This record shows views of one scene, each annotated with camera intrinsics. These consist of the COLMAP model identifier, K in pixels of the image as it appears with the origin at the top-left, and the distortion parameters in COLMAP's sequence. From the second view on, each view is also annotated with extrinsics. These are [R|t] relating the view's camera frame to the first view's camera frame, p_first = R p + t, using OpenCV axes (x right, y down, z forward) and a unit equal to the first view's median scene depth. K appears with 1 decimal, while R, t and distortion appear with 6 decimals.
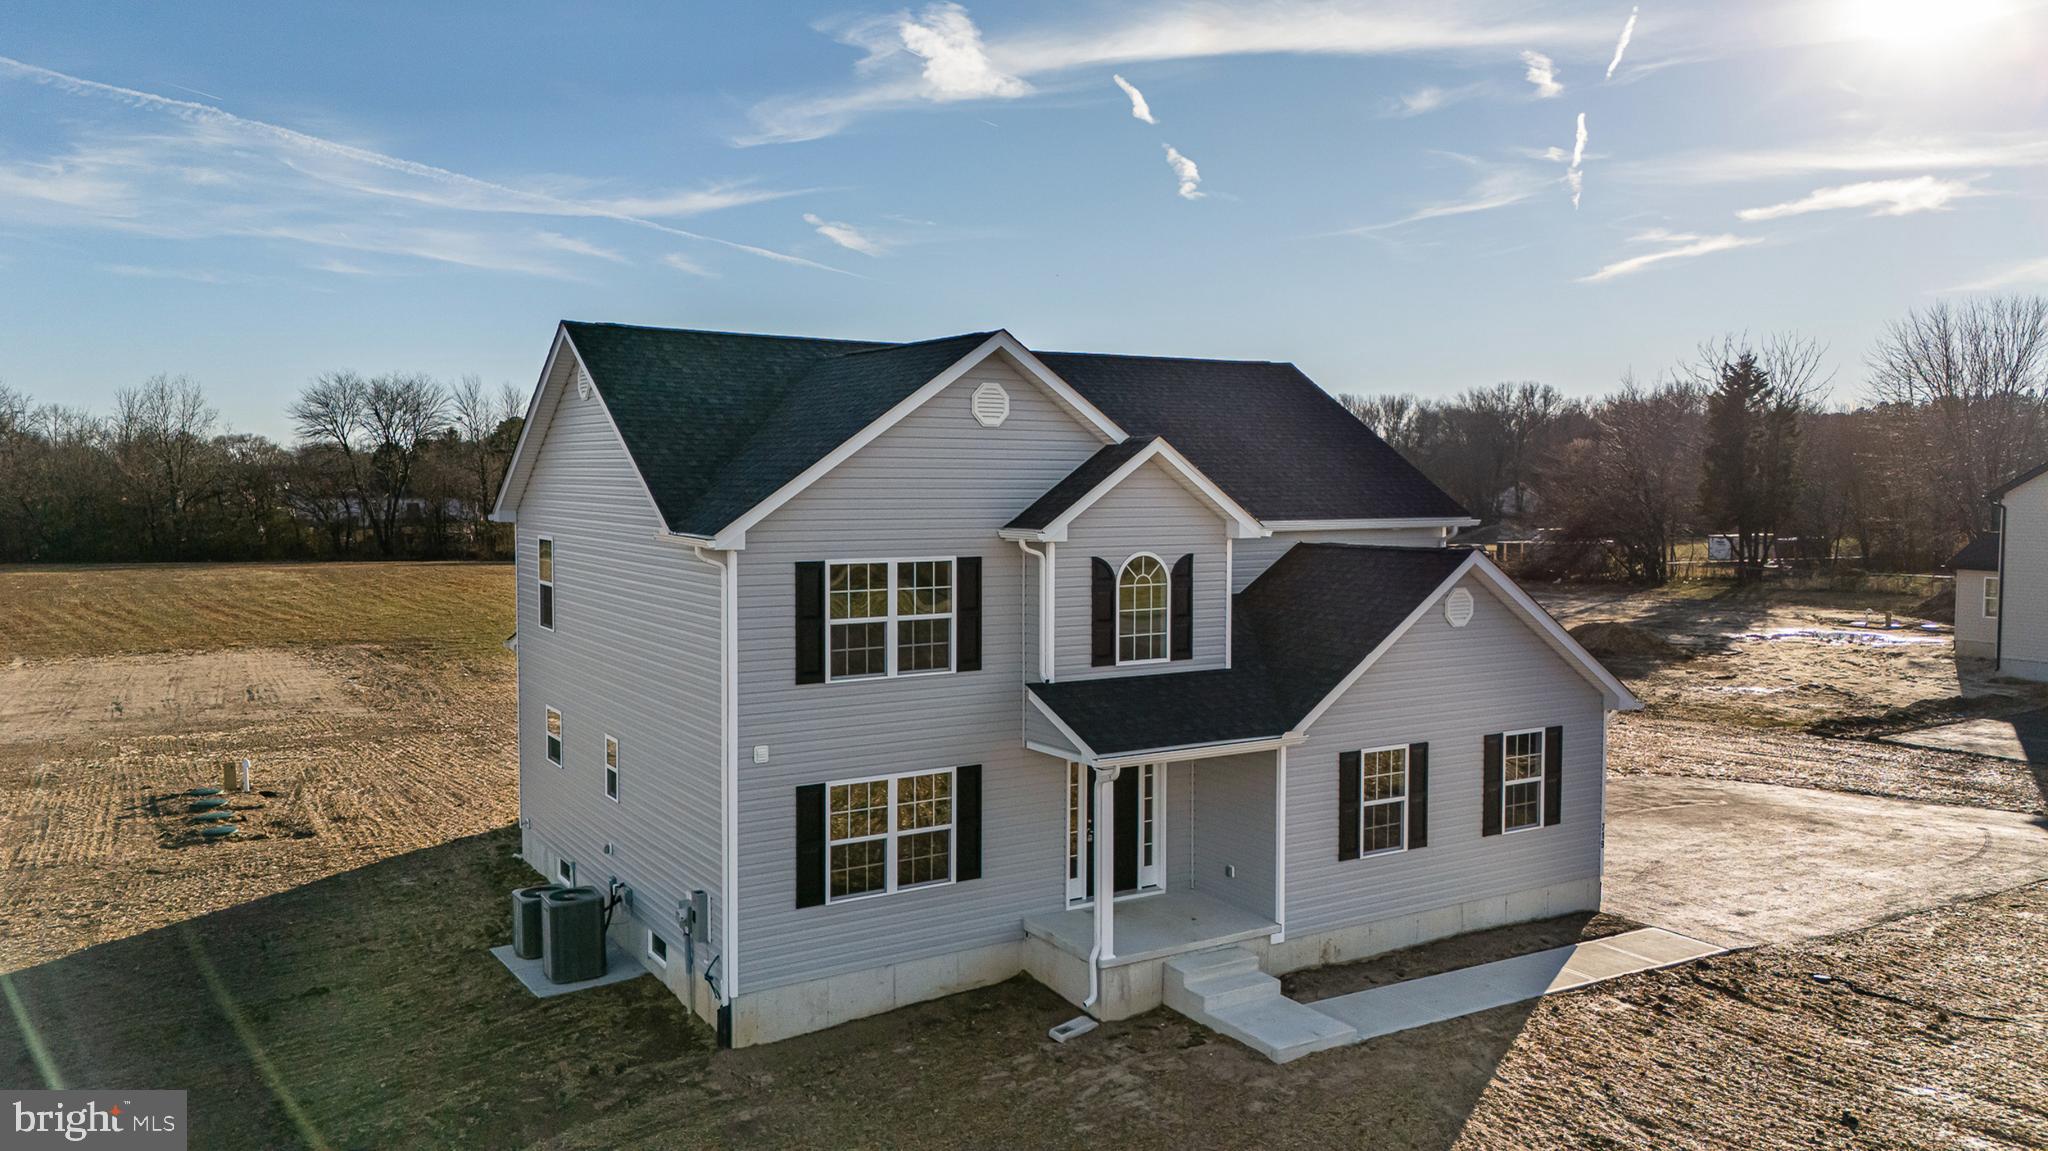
lens RADIAL K [[1511.9, 0, 1034.7], [0, 1511.9, 562.9], [0, 0, 1]] dist [0.050300, -0.015628]
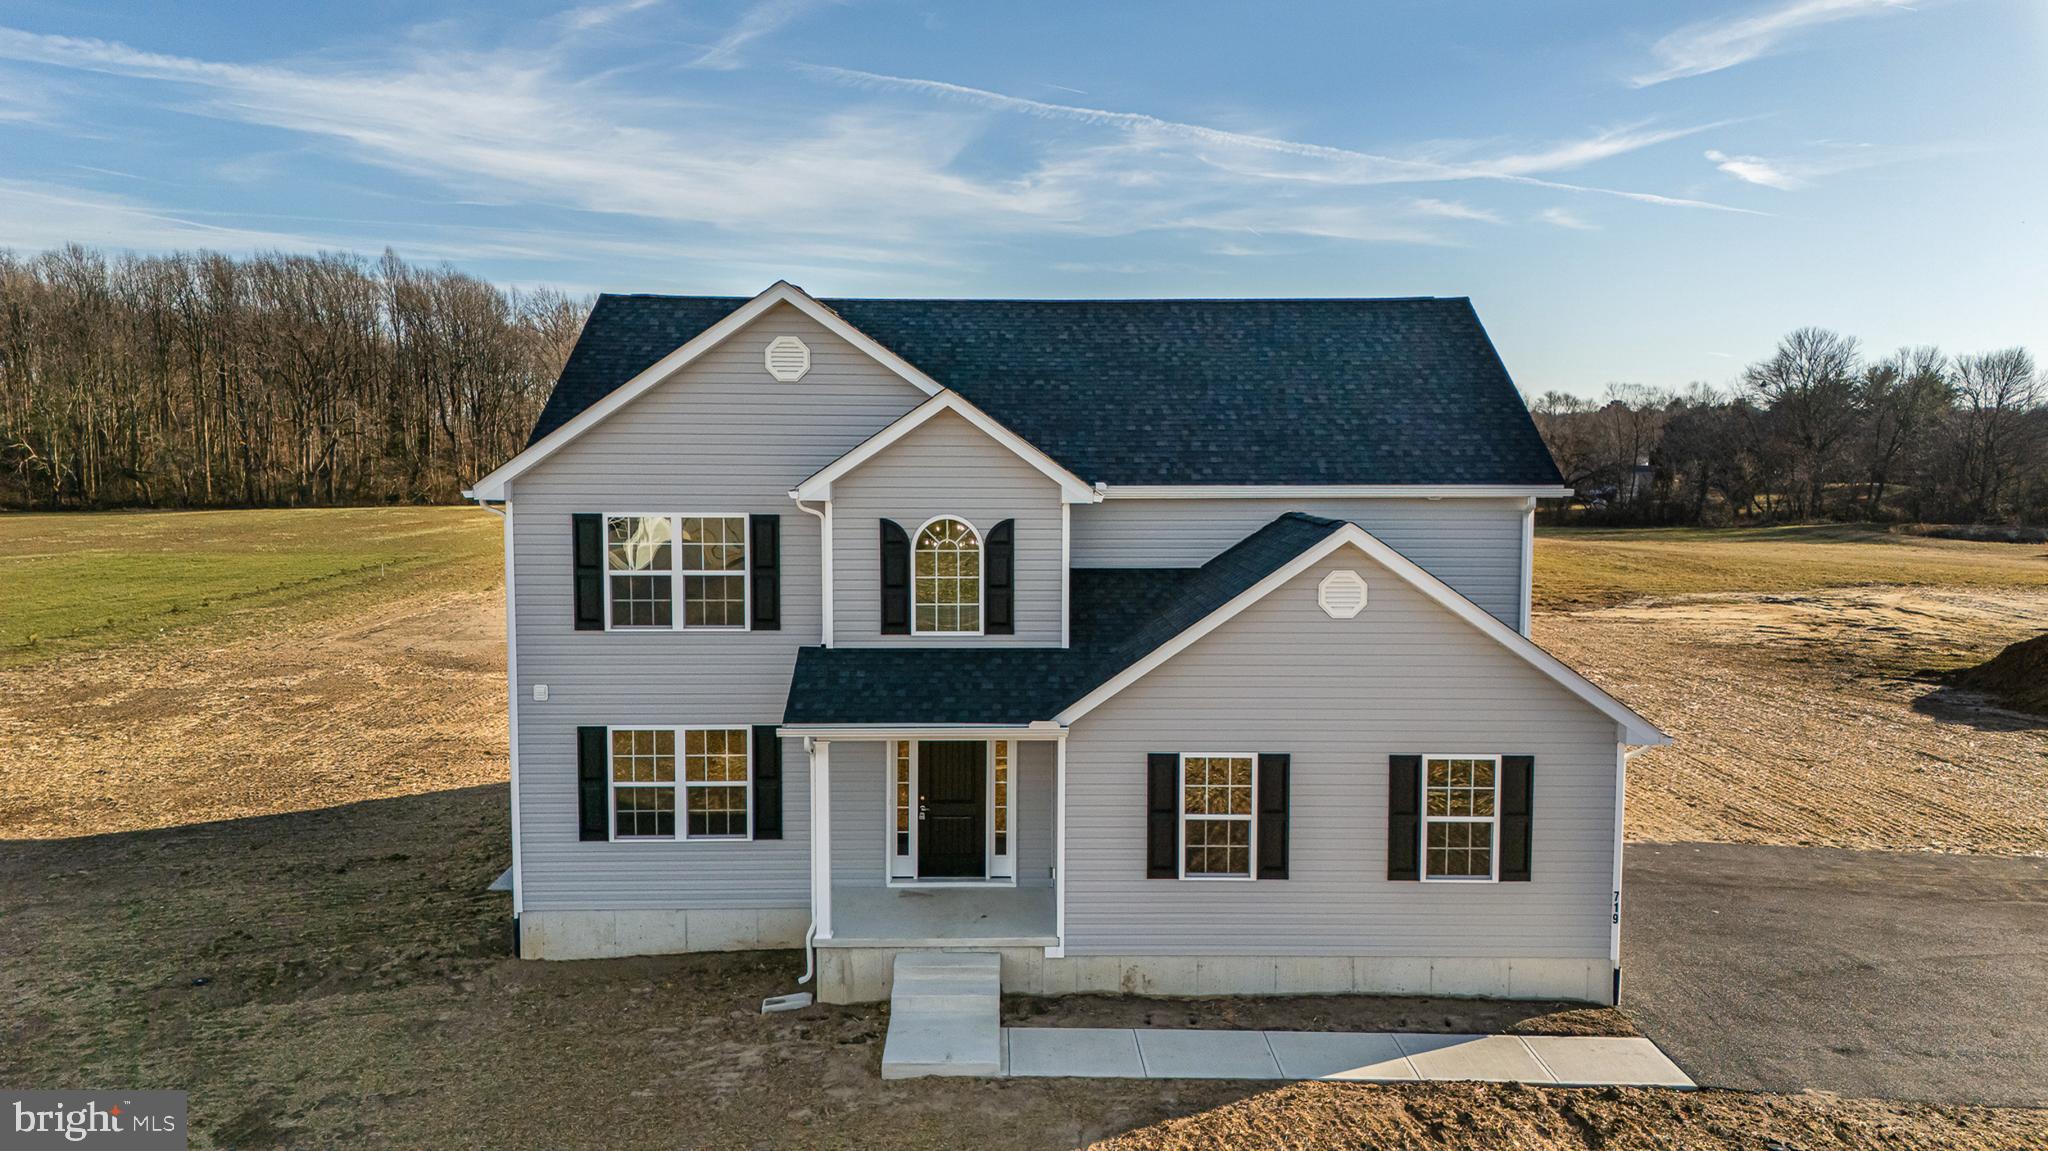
lens RADIAL K [[1511.9, 0, 1028.3], [0, 1511.9, 575.4], [0, 0, 1]] dist [0.050300, -0.015628]
pose [[0.851724, 0.047221, -0.521859, 0.612442], [-0.030503, 0.998710, 0.040585, -0.009565], [0.523103, -0.018649, 0.852066, 0.243292]]
